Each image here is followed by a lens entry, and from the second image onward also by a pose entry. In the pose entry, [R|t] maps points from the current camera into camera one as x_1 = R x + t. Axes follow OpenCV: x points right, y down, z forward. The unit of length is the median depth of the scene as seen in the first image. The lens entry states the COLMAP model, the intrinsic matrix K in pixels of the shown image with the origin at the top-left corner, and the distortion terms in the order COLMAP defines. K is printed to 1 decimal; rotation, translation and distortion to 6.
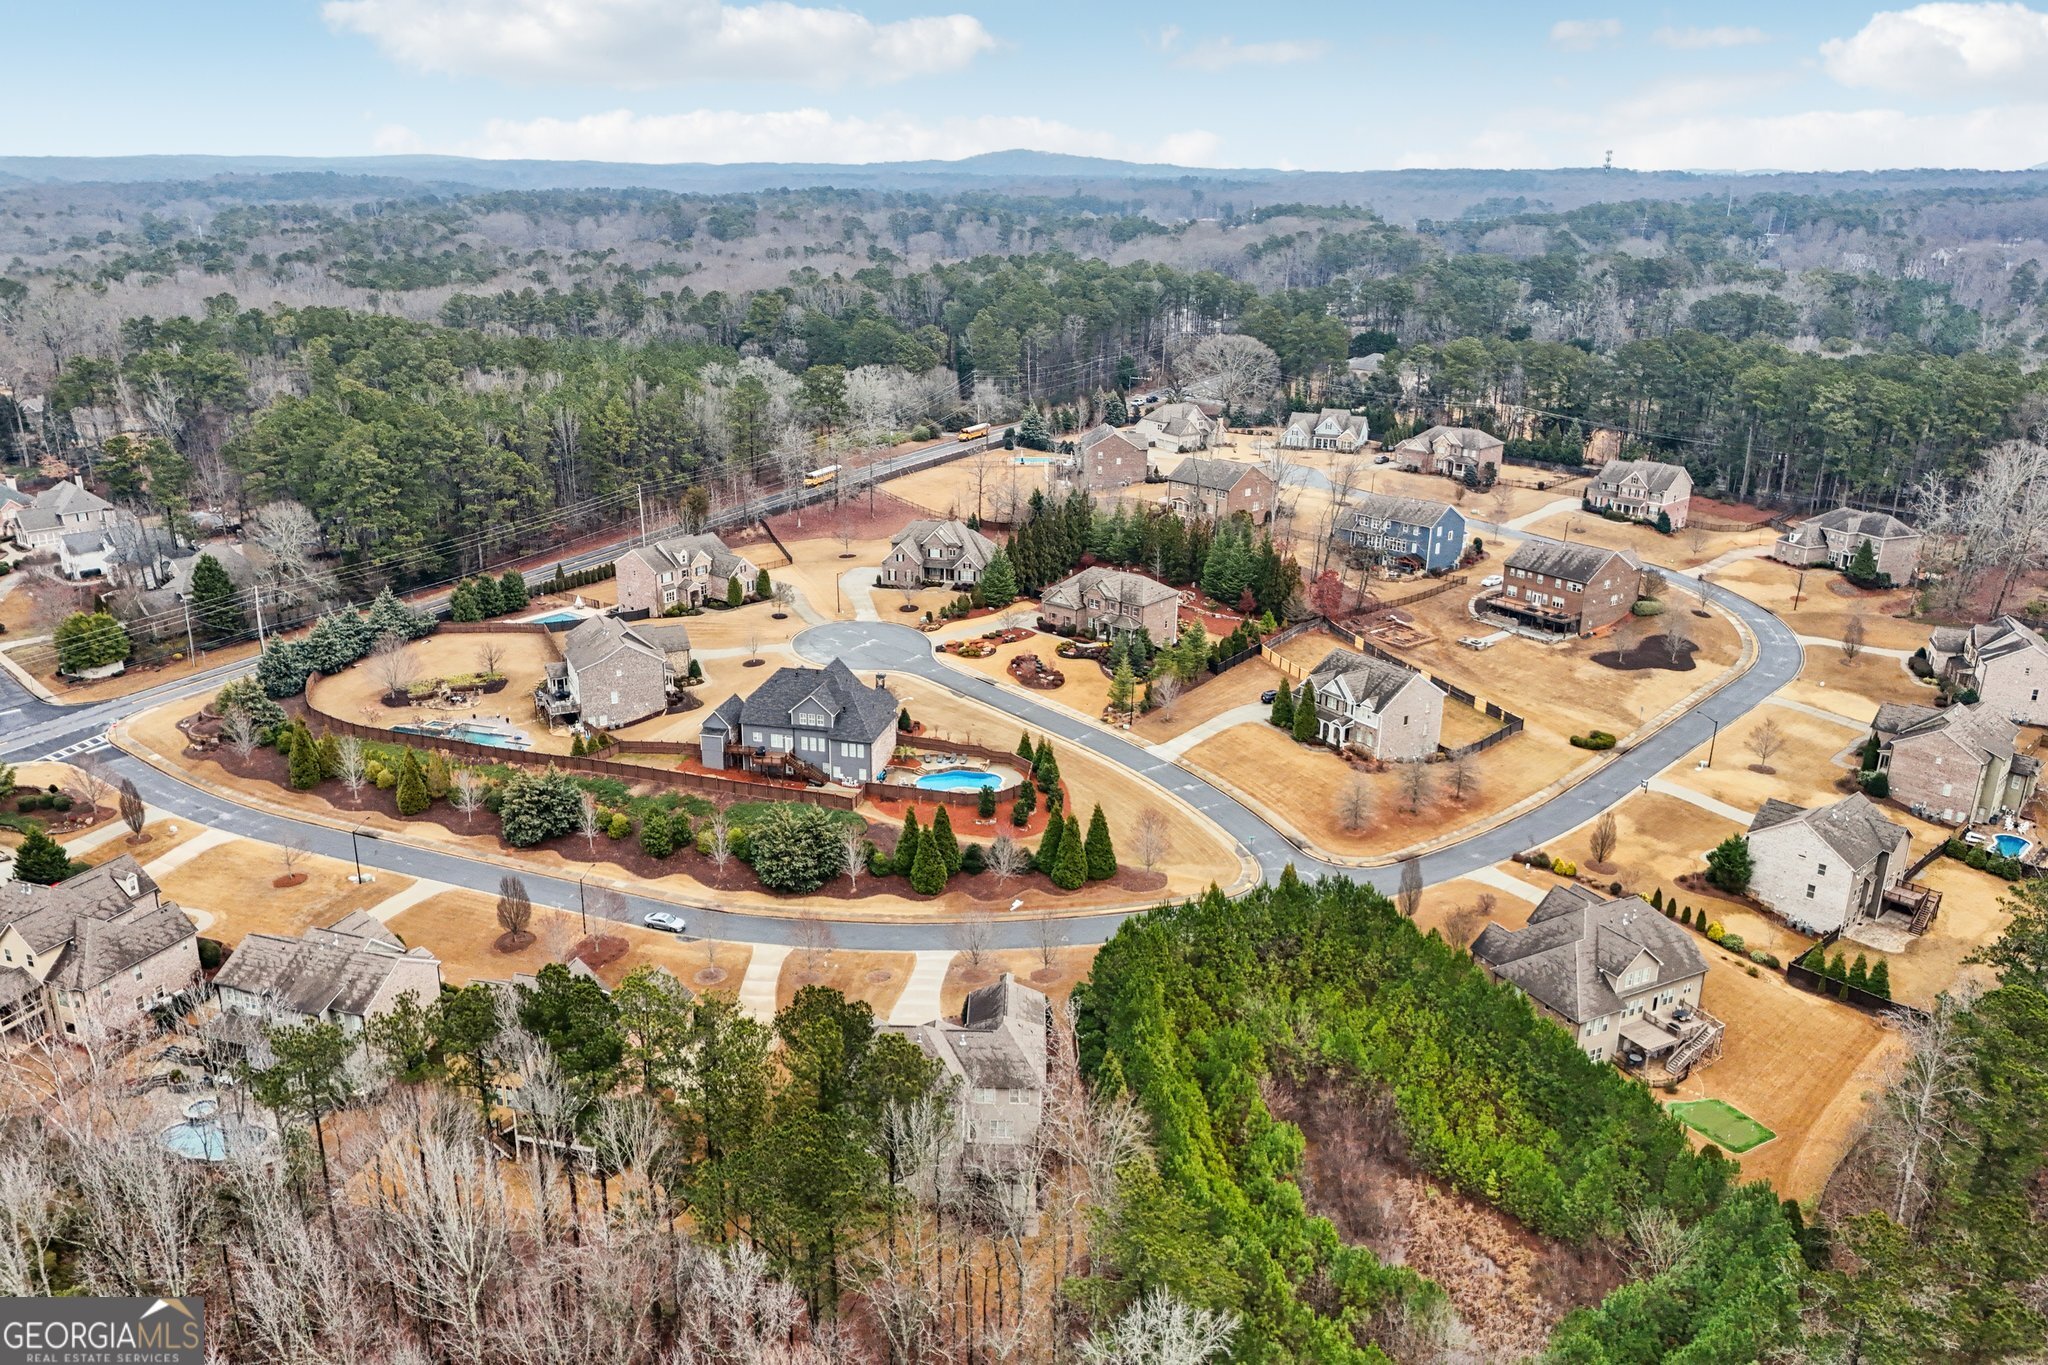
lens RADIAL K [[1501.1, 0, 1021.5], [0, 1501.1, 680.1], [0, 0, 1]] dist [0.064914, -0.050669]
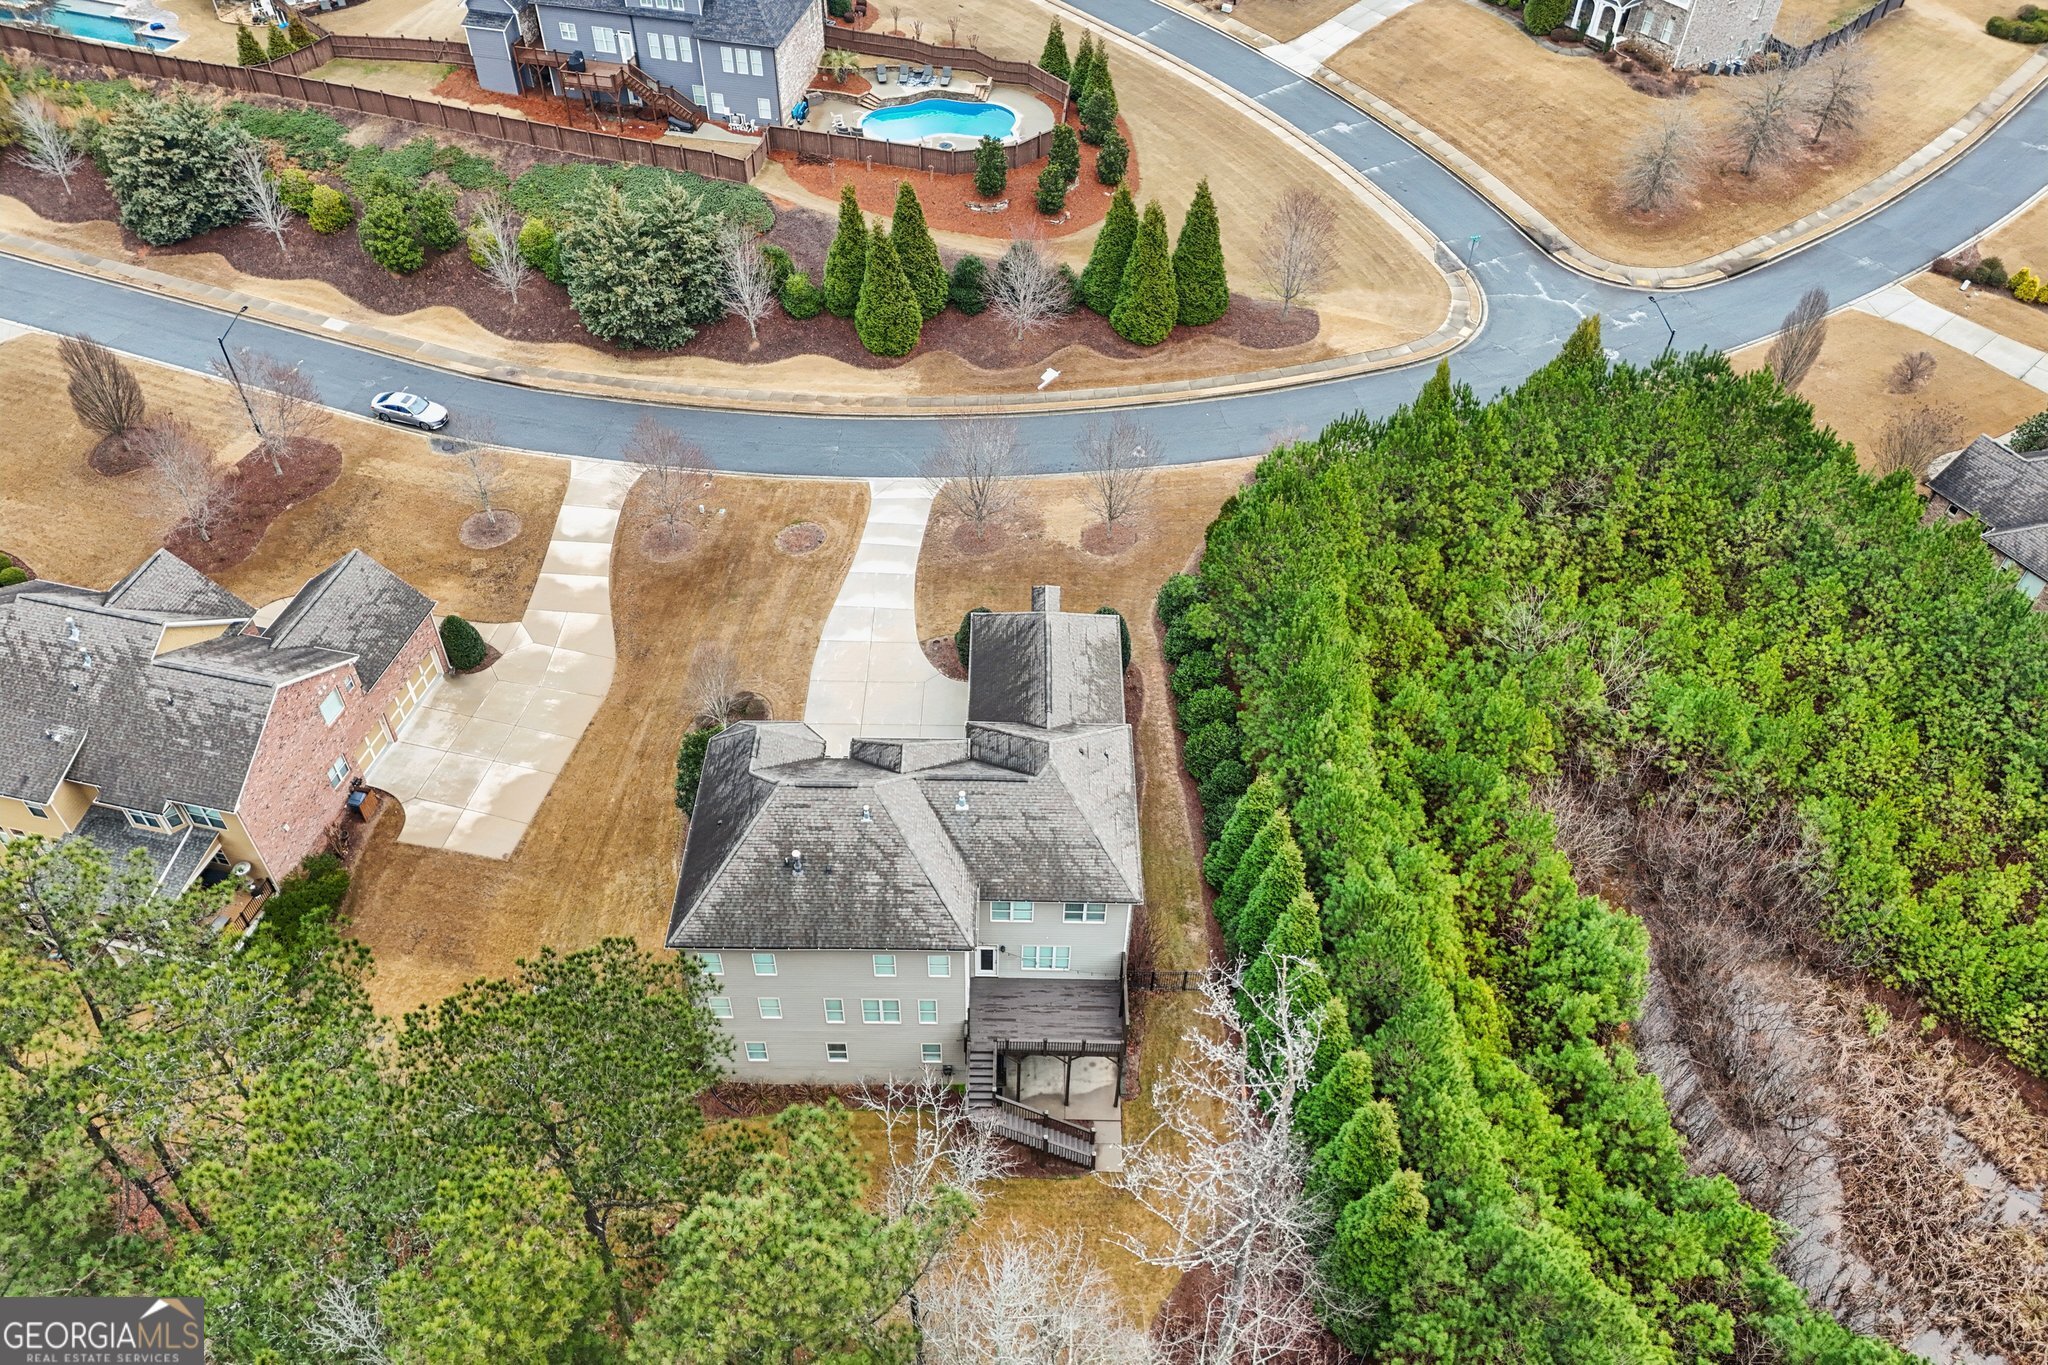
lens RADIAL K [[1501.1, 0, 1024.0], [0, 1501.1, 693.5], [0, 0, 1]] dist [0.064914, -0.050669]
pose [[0.999957, -0.005174, 0.007638, -0.015032], [0.001166, 0.892156, 0.451725, 0.002698], [-0.009152, -0.451697, 0.892124, 0.396033]]
